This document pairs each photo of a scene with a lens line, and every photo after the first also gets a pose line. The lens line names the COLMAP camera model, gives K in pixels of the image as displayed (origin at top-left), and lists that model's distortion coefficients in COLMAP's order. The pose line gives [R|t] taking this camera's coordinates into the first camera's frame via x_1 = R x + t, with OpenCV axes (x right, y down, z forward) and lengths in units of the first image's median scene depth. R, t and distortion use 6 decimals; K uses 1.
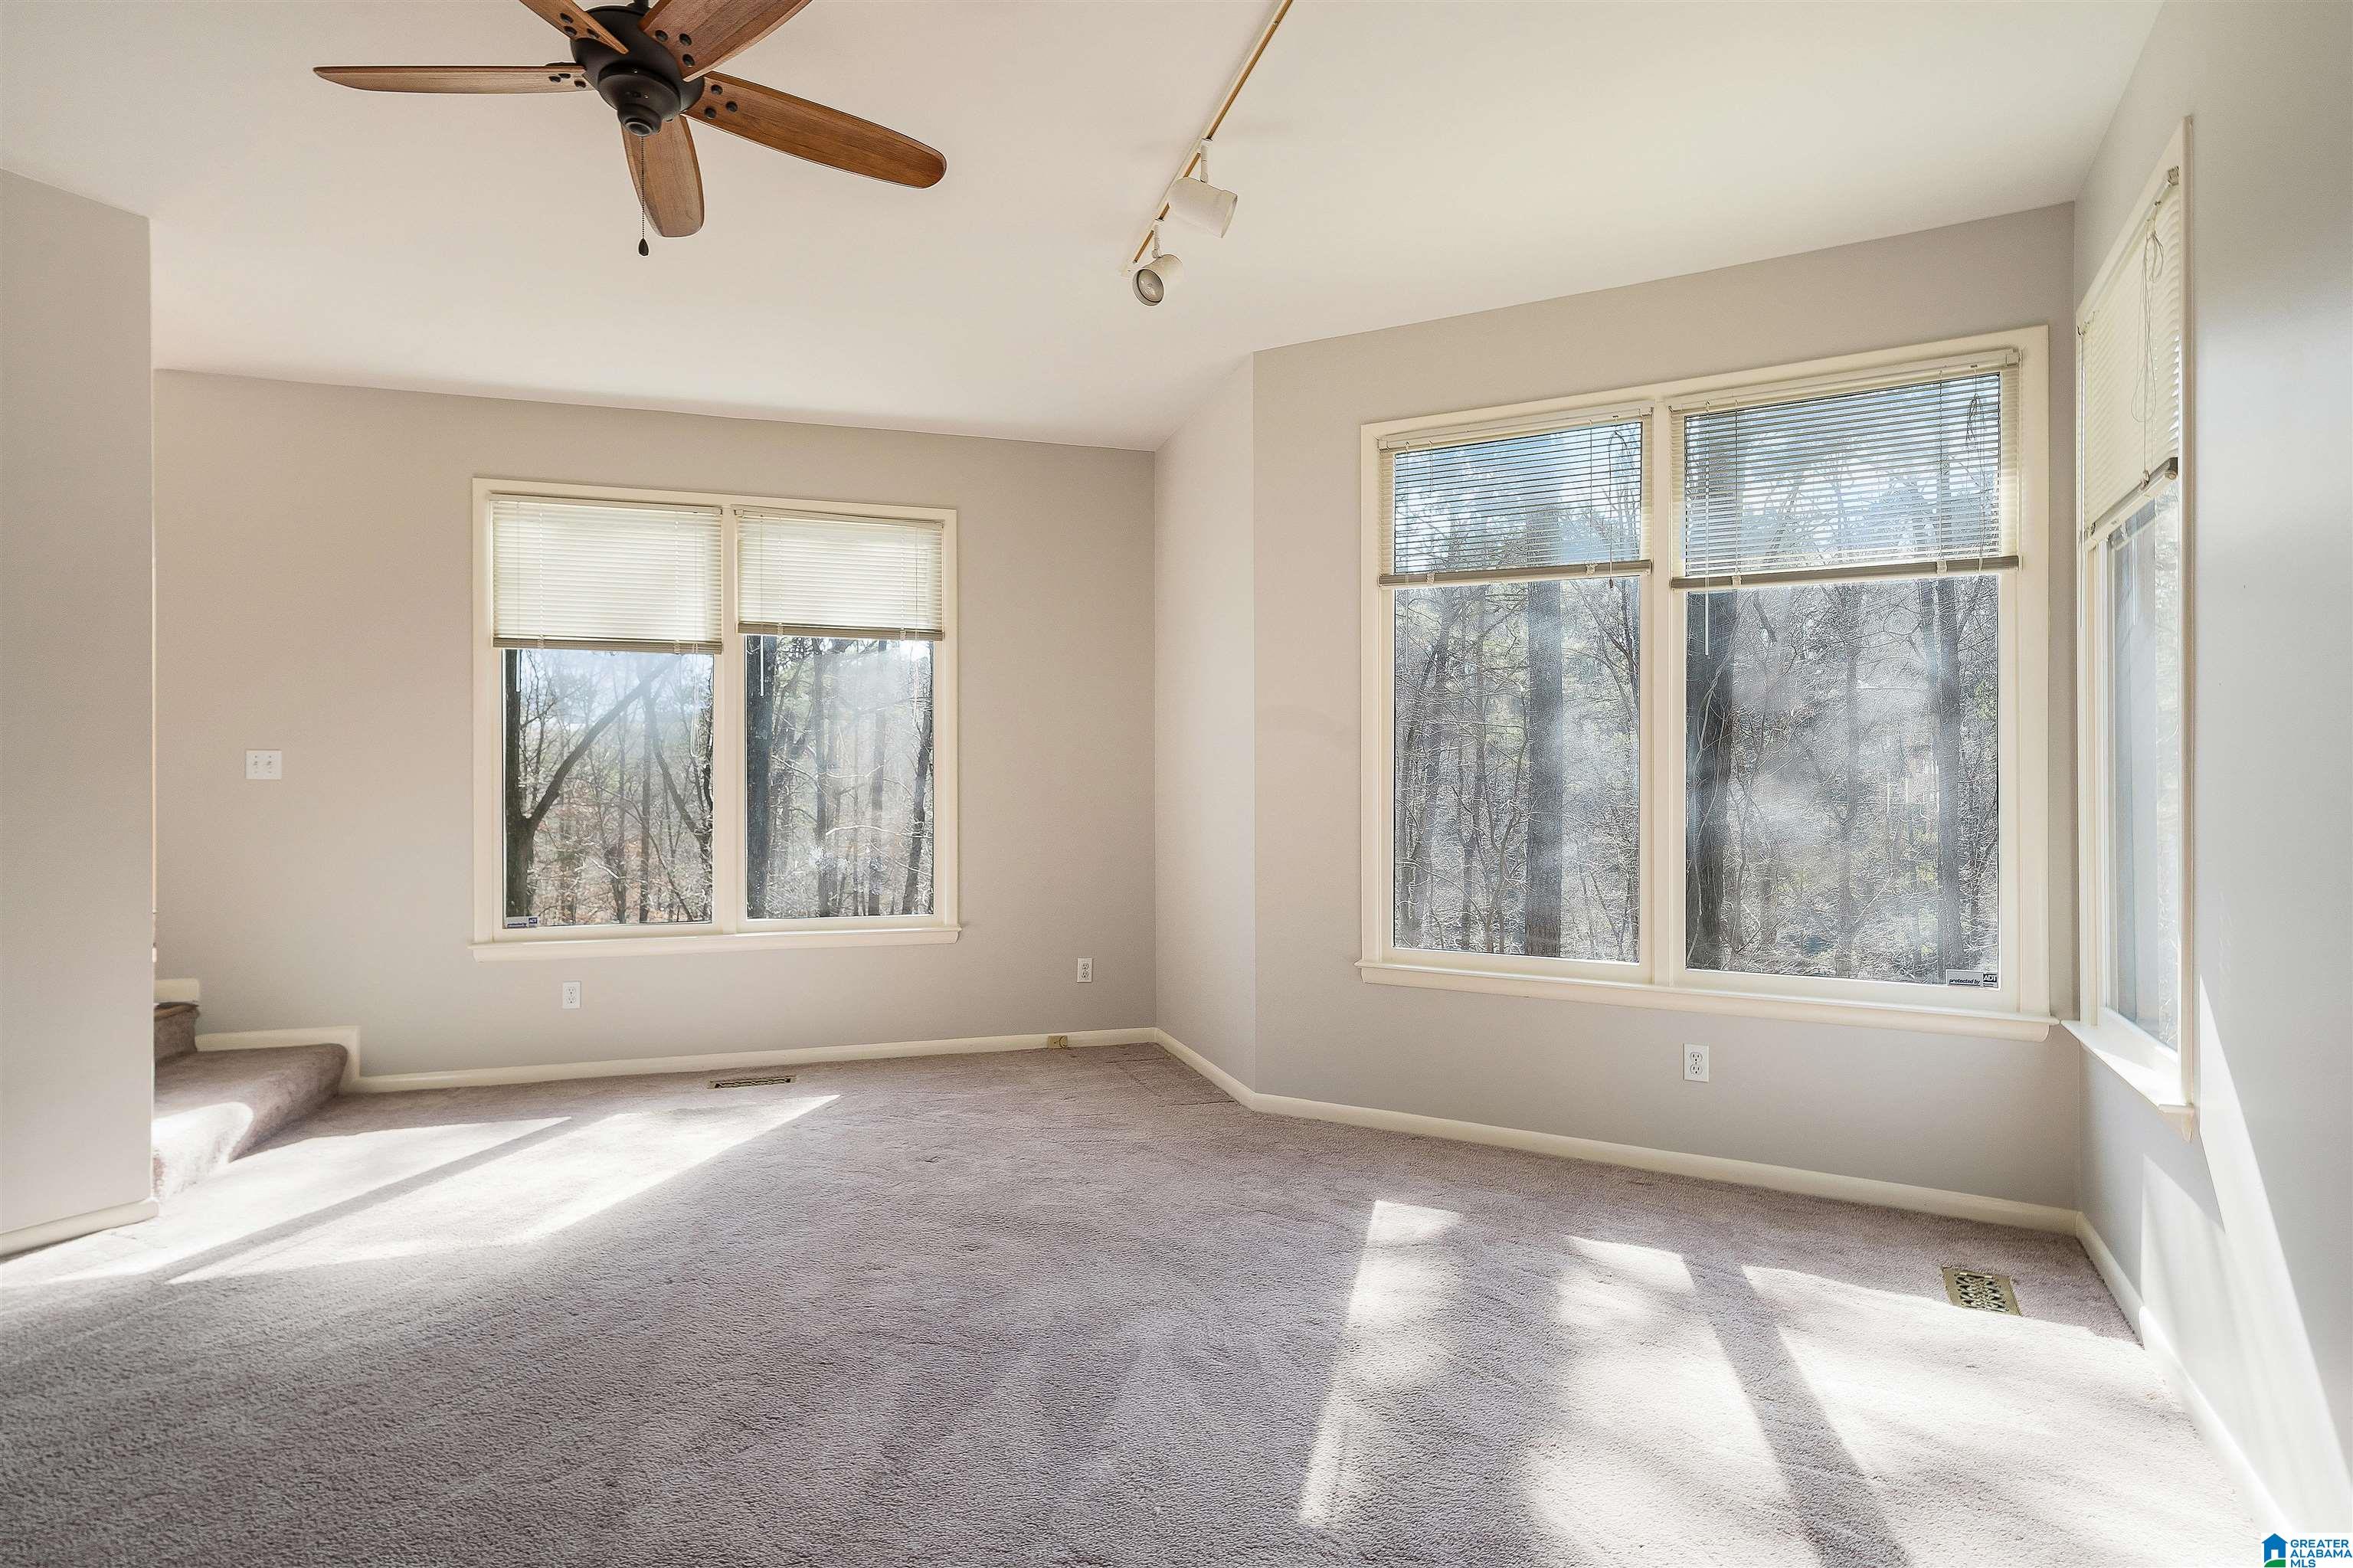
lens RADIAL K [[1171.5, 0, 1176.5], [0, 1171.5, 784.0], [0, 0, 1]] dist [0.000201, -0.000016]
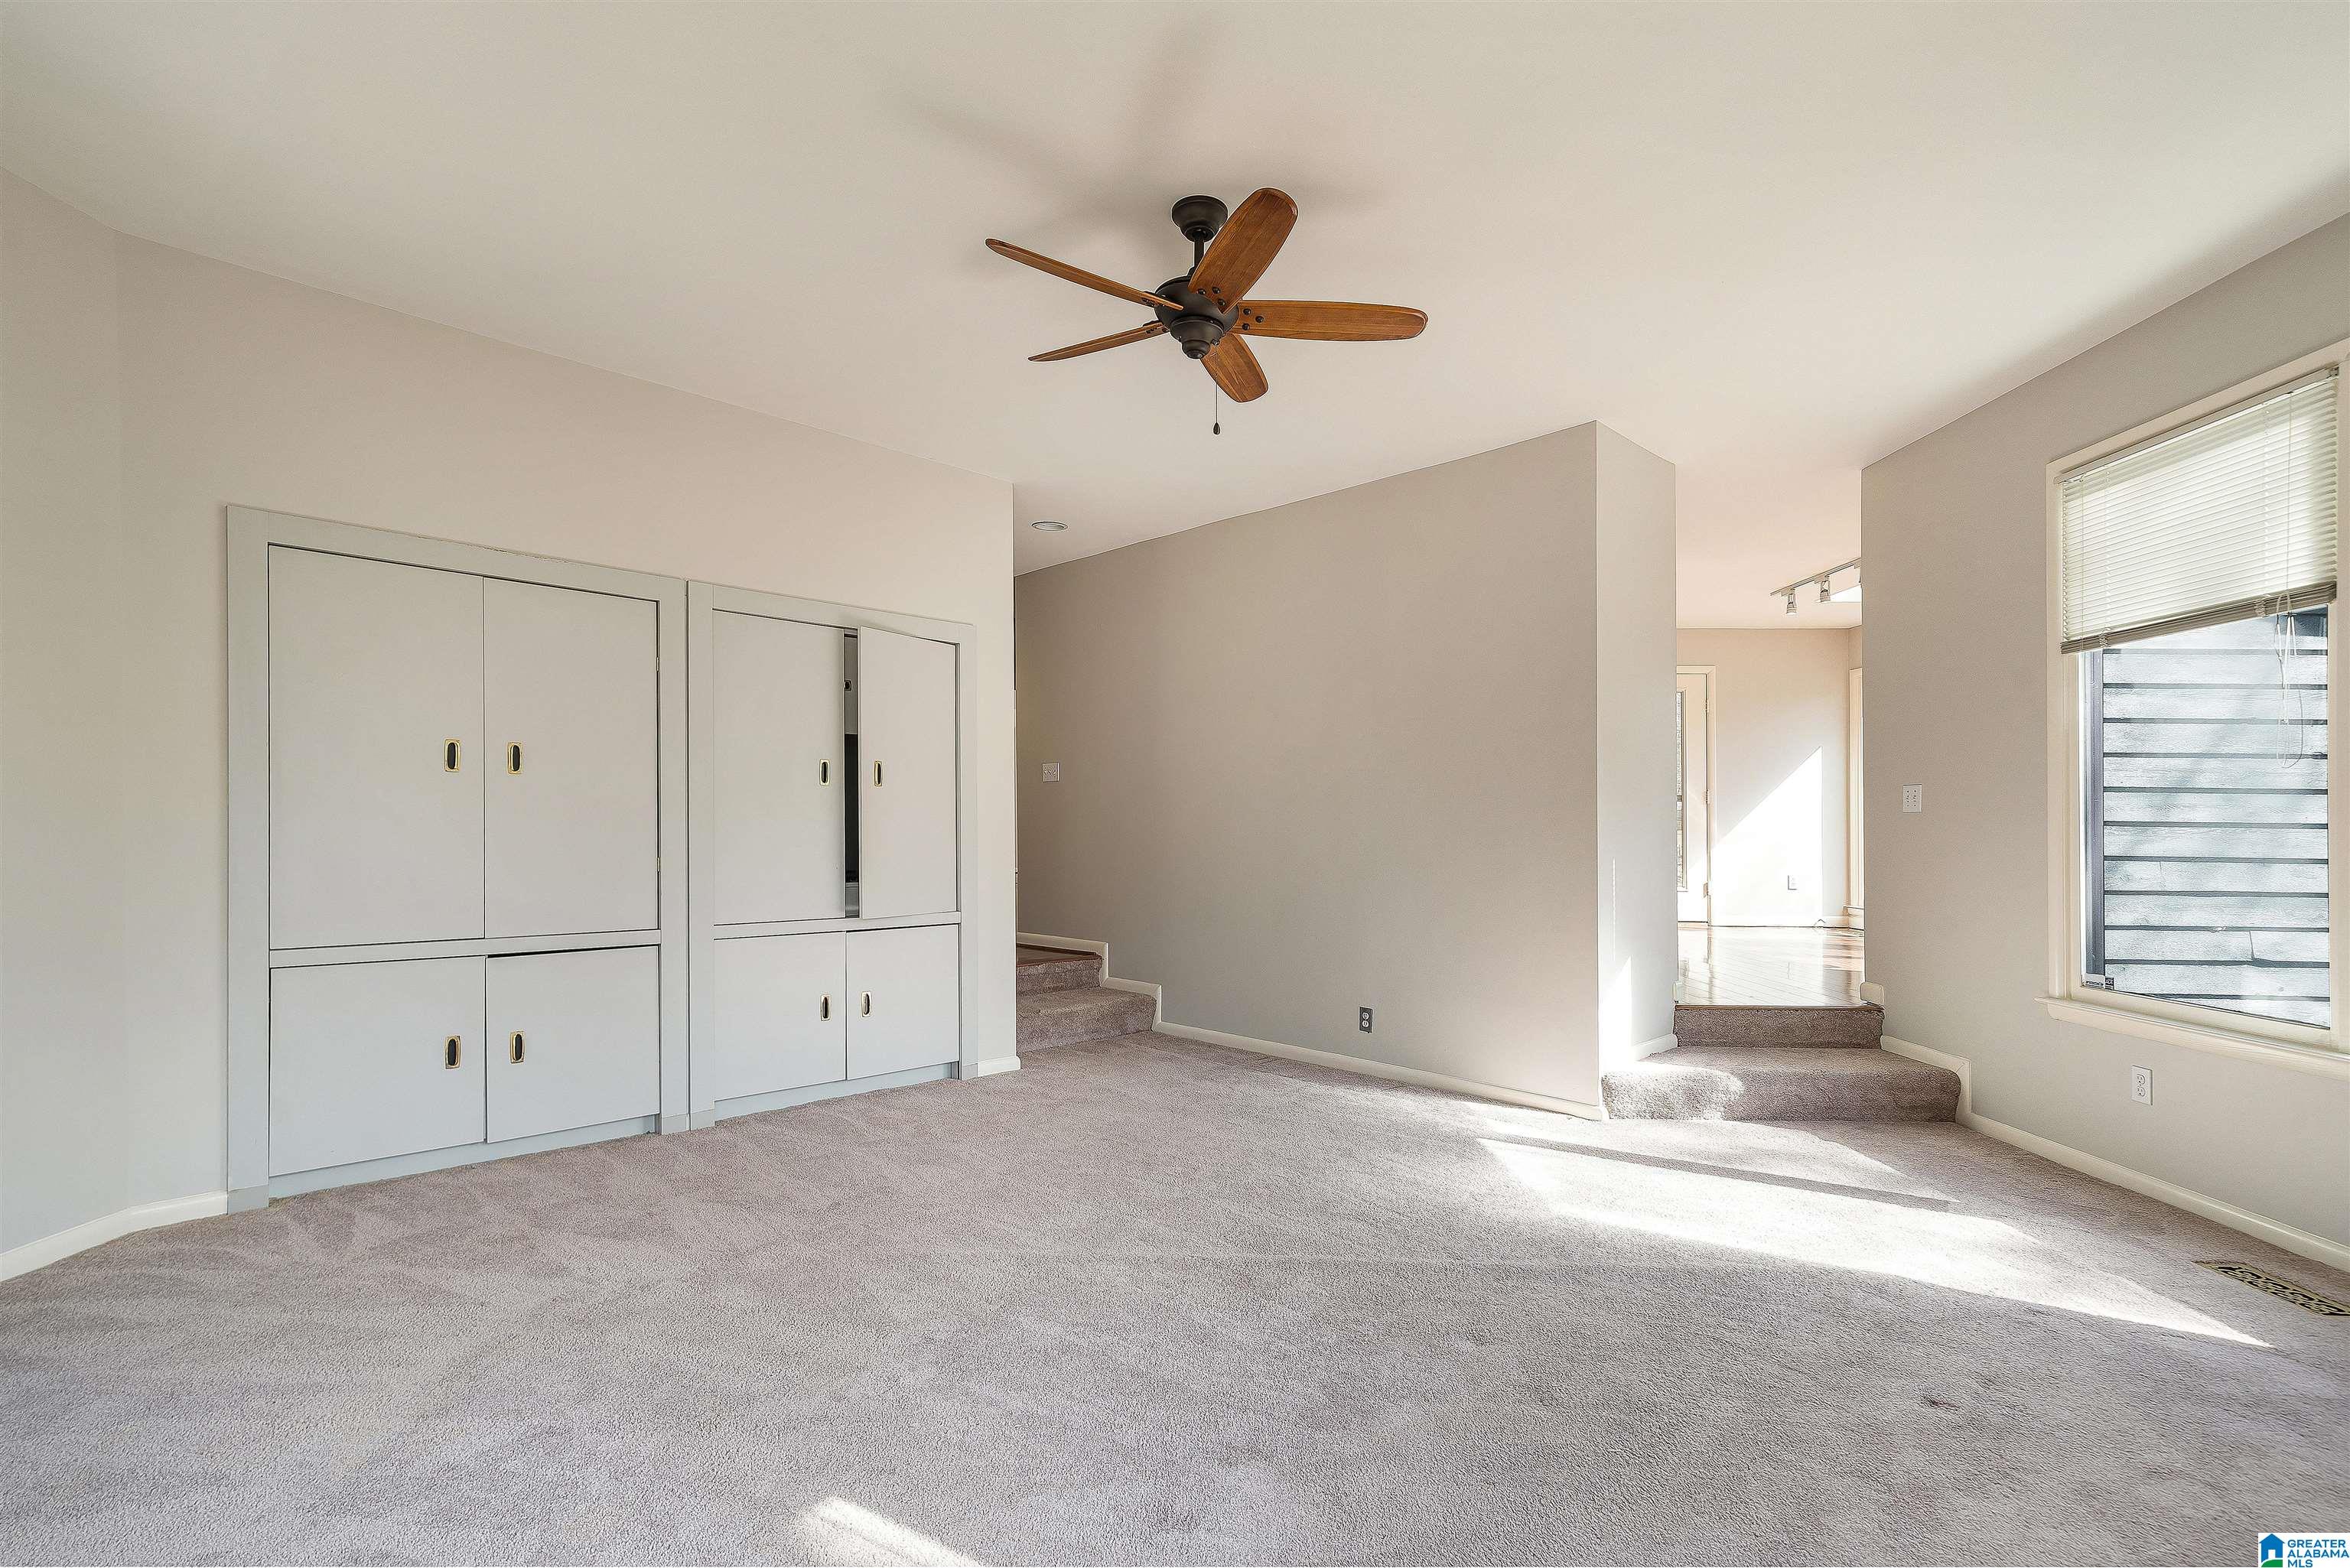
lens RADIAL K [[1092.3, 0, 1175.0], [0, 1092.3, 829.7], [0, 0, 1]] dist [-0.000468, -0.000113]
pose [[-0.310141, -0.000516, -0.950690, 0.386377], [0.003314, 0.999993, -0.001624, 0.011555], [0.950685, -0.003654, -0.310137, 0.652343]]
